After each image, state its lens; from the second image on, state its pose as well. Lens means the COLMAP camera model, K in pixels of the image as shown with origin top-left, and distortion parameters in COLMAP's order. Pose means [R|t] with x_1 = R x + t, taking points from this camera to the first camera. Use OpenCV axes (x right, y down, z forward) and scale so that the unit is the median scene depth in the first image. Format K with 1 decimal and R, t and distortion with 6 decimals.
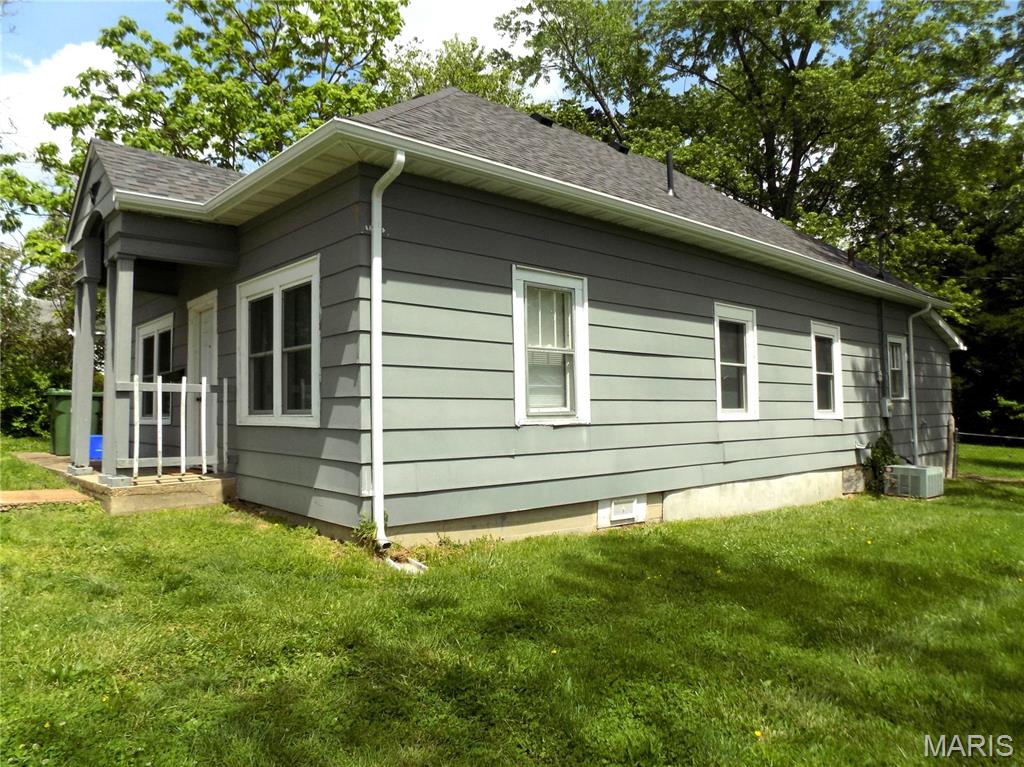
lens RADIAL K [[703.6, 0, 512.0], [0, 703.6, 383.5], [0, 0, 1]] dist [-0.043030, 0.003209]
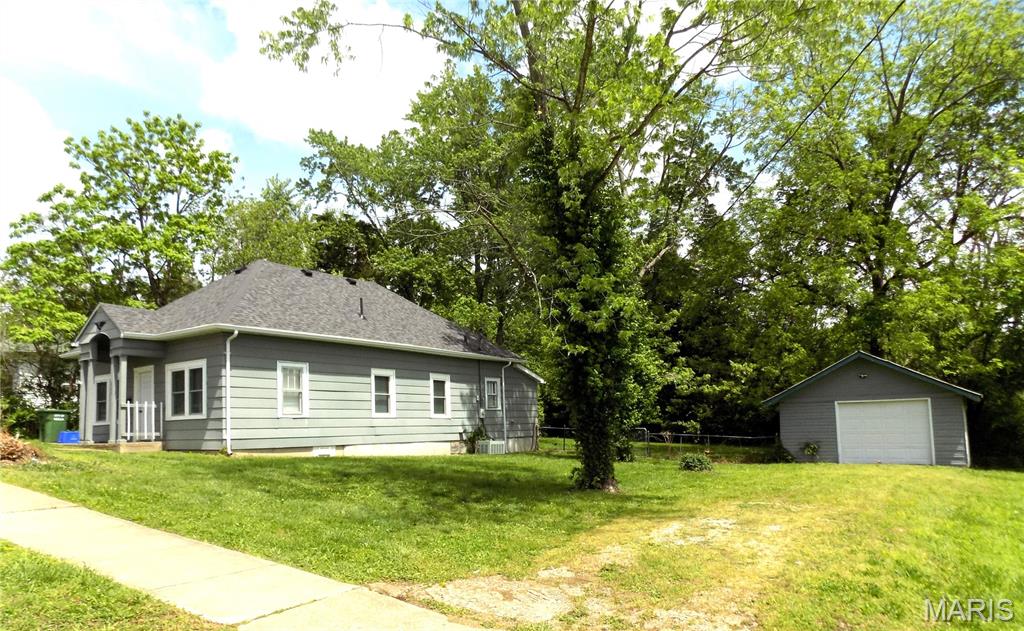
lens RADIAL K [[710.9, 0, 513.4], [0, 710.9, 370.9], [0, 0, 1]] dist [-0.062380, 0.083147]
pose [[0.973221, -0.000738, 0.229871, 0.245513], [0.011608, 0.998877, -0.045939, 0.012409], [-0.229578, 0.047378, 0.972136, -1.789631]]
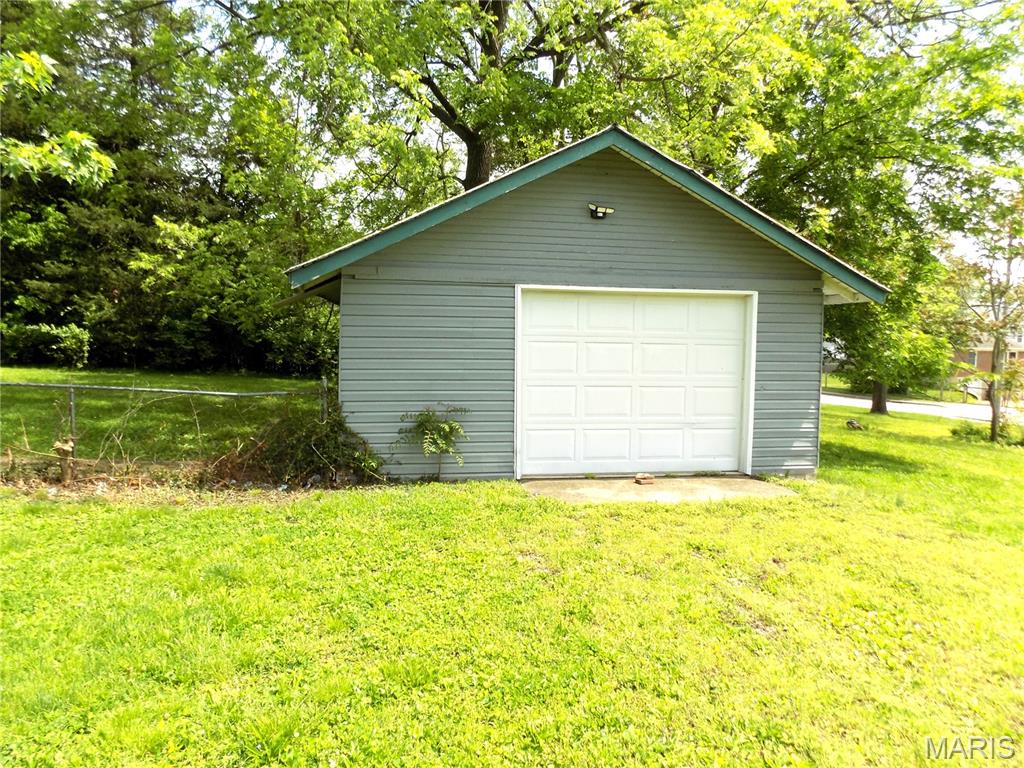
lens RADIAL K [[692.1, 0, 509.5], [0, 692.1, 375.4], [0, 0, 1]] dist [-0.037162, 0.001690]
pose [[0.530087, -0.040999, 0.846952, 1.478455], [-0.046168, 0.995953, 0.077107, 0.071879], [-0.846686, -0.079975, 0.526049, 0.345867]]
